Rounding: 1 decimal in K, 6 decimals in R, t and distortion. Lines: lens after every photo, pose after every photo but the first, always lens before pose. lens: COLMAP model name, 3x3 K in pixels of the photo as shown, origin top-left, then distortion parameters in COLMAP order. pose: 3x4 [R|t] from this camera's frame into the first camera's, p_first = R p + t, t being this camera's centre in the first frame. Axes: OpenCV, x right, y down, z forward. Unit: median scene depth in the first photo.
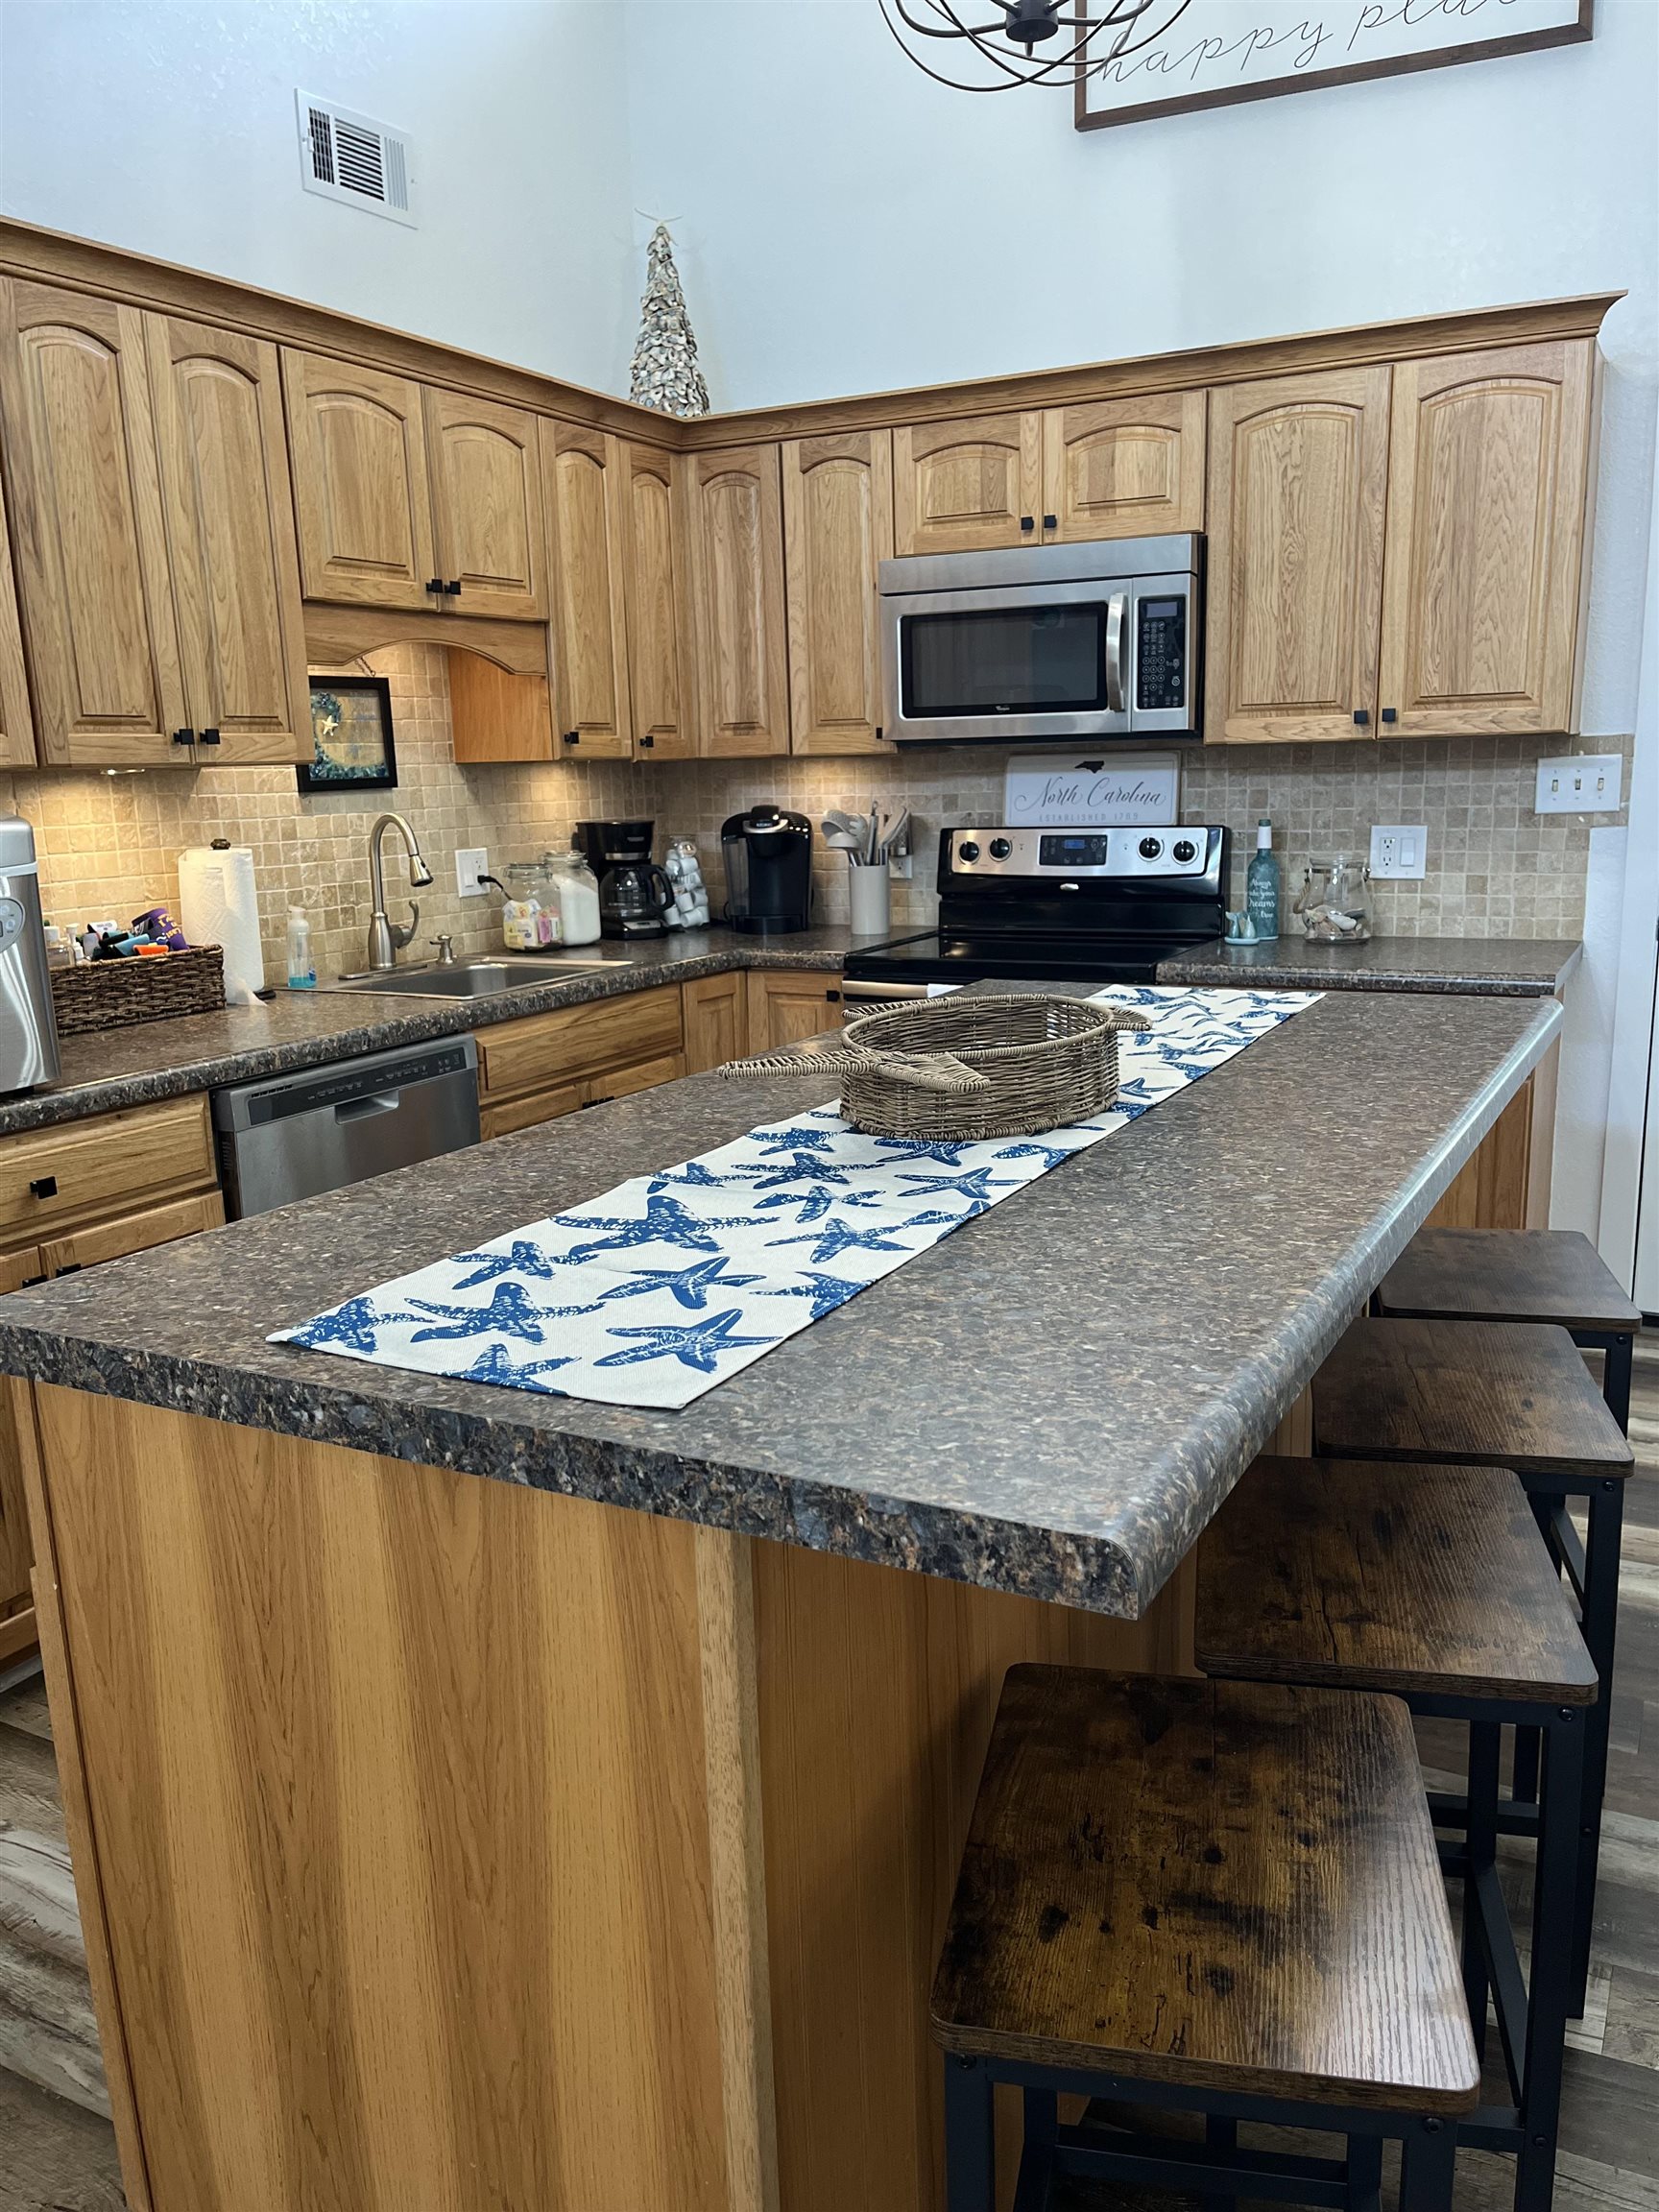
lens RADIAL K [[1674.5, 0, 834.7], [0, 1674.5, 1113.6], [0, 0, 1]] dist [0.051264, -0.056837]
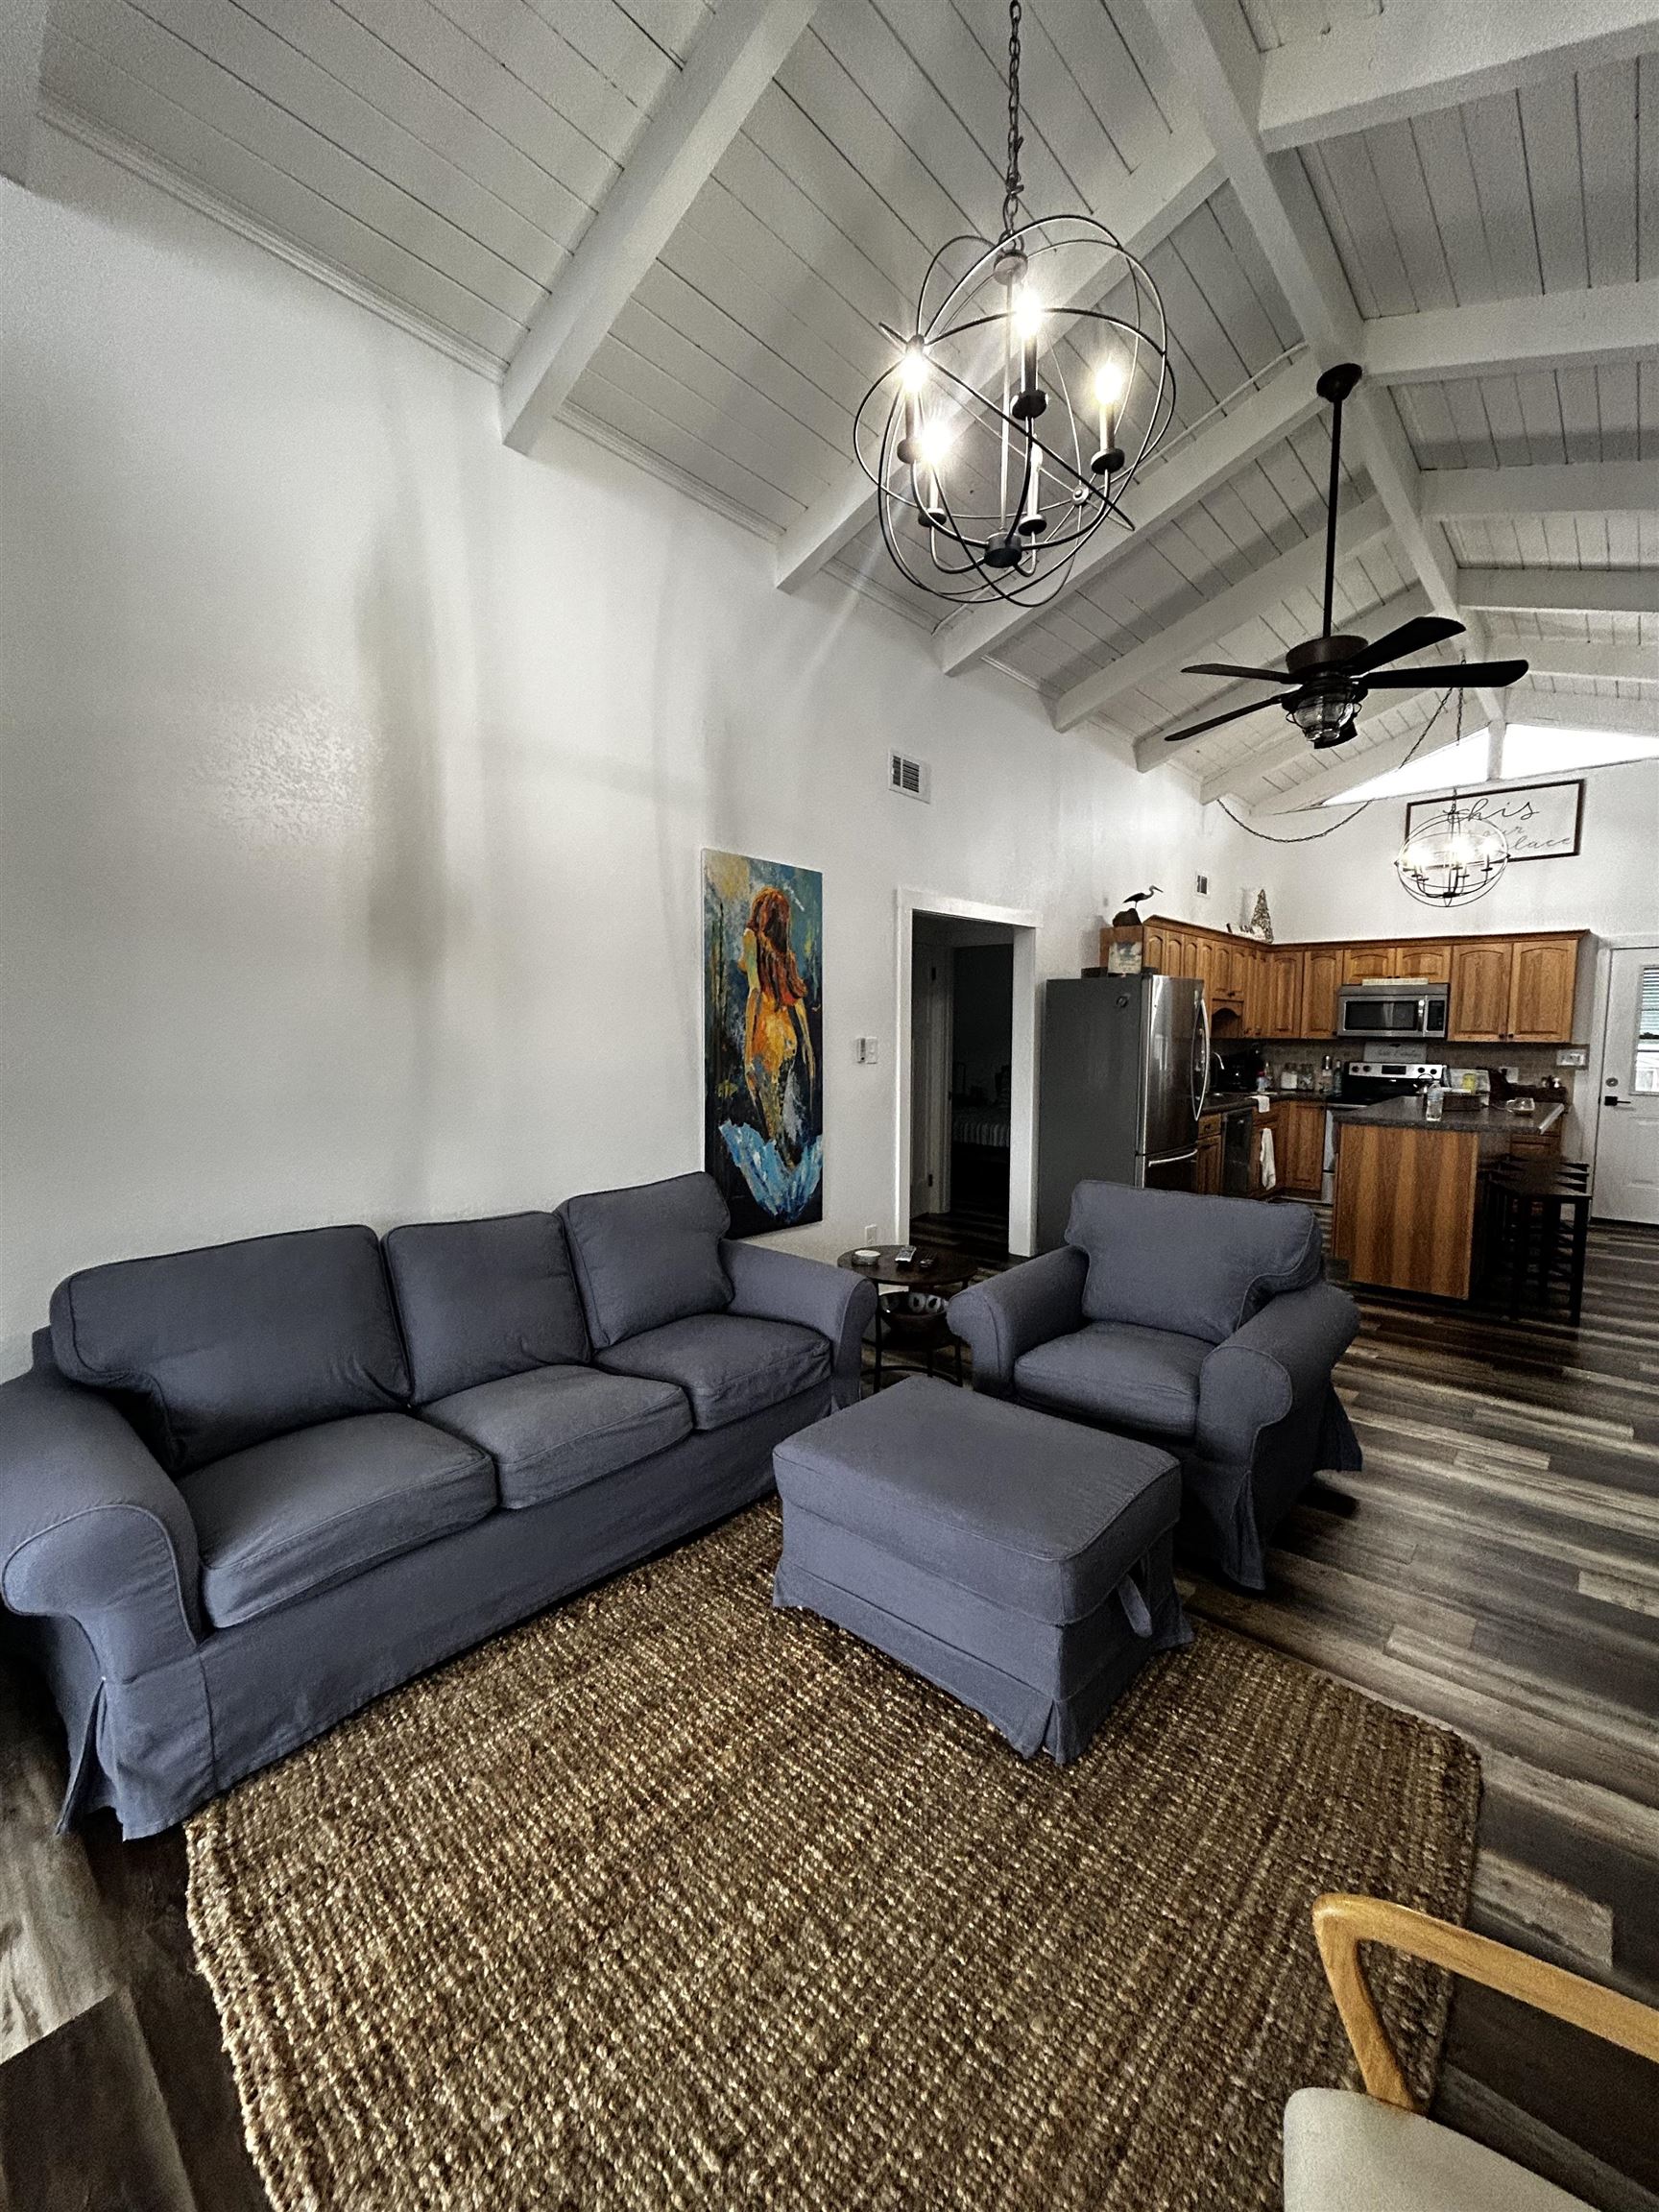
lens RADIAL K [[878.1, 0, 850.0], [0, 878.1, 1104.7], [0, 0, 1]] dist [-0.000478, 0.000402]
pose [[0.971431, 0.058549, -0.229987, -0.602148], [-0.086929, 0.989524, -0.115266, 0.247076], [0.220829, 0.131966, 0.966343, -1.098357]]
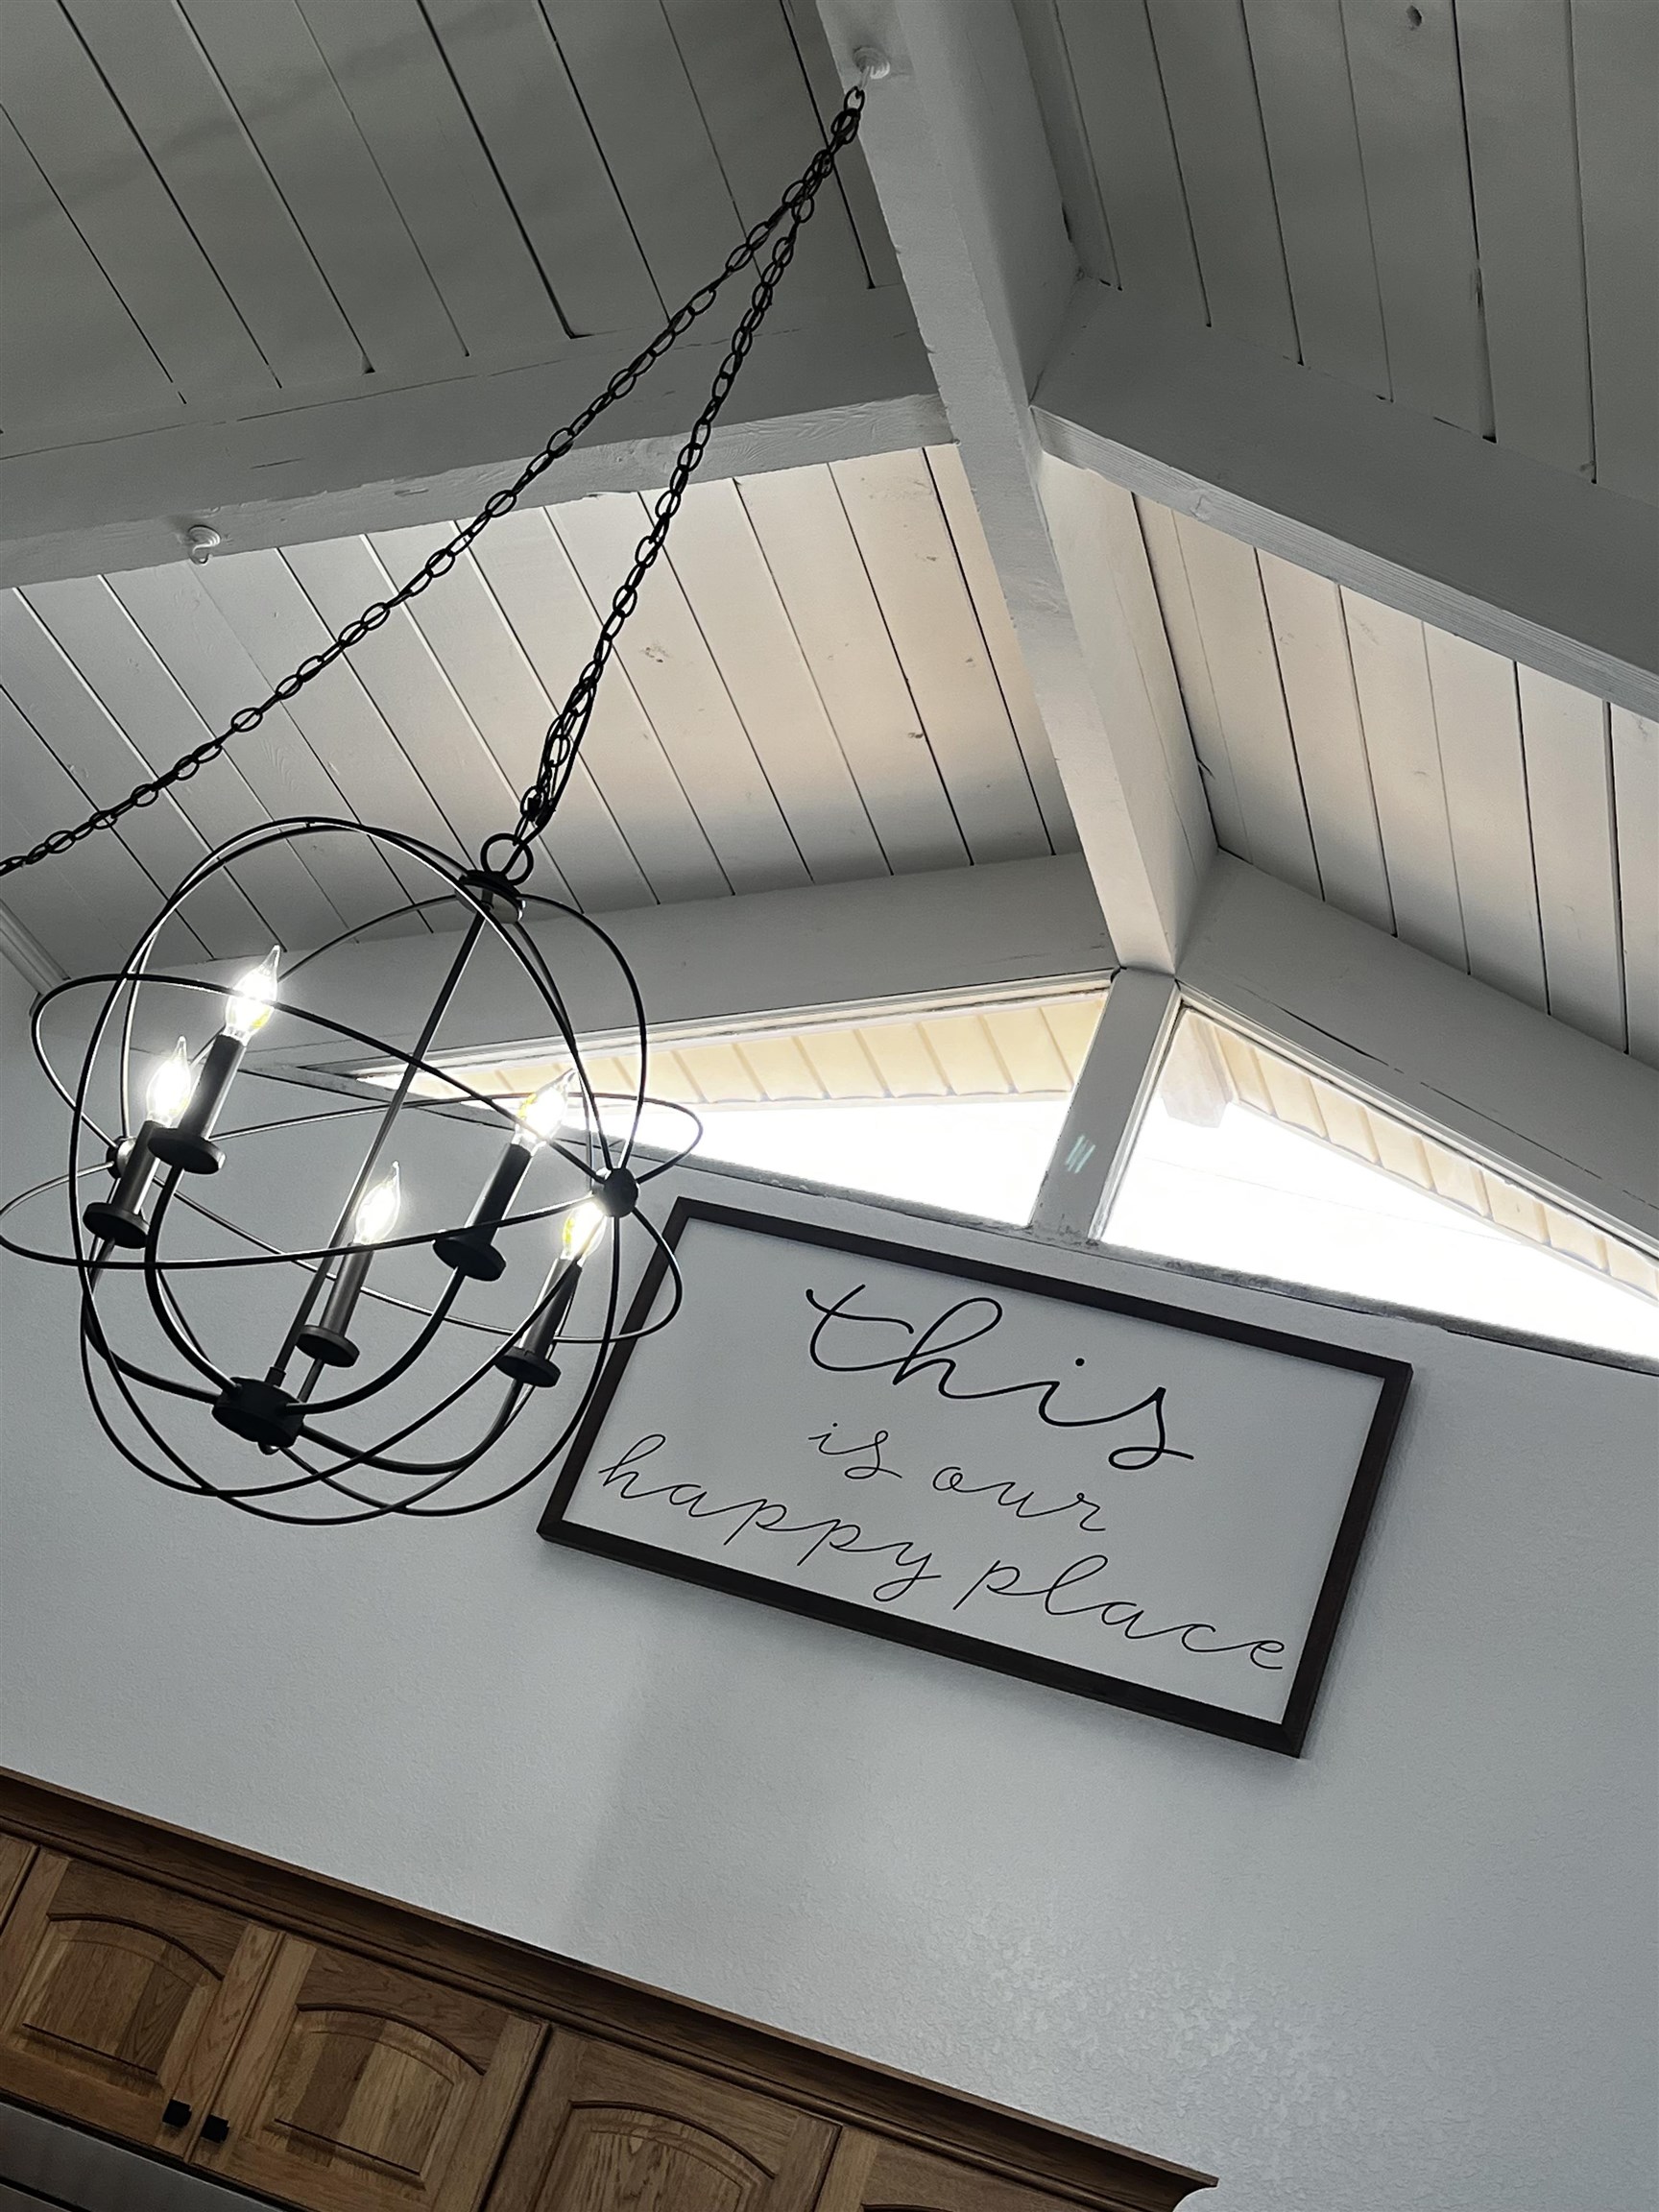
lens RADIAL K [[3023.5, 0, 793.3], [0, 3023.5, 1126.7], [0, 0, 1]] dist [0.058396, 0.000000]
pose [[0.908550, 0.415363, 0.044841, 0.130108], [-0.317992, 0.757165, -0.570598, -0.110395], [-0.270957, 0.504157, 0.820004, 0.006827]]
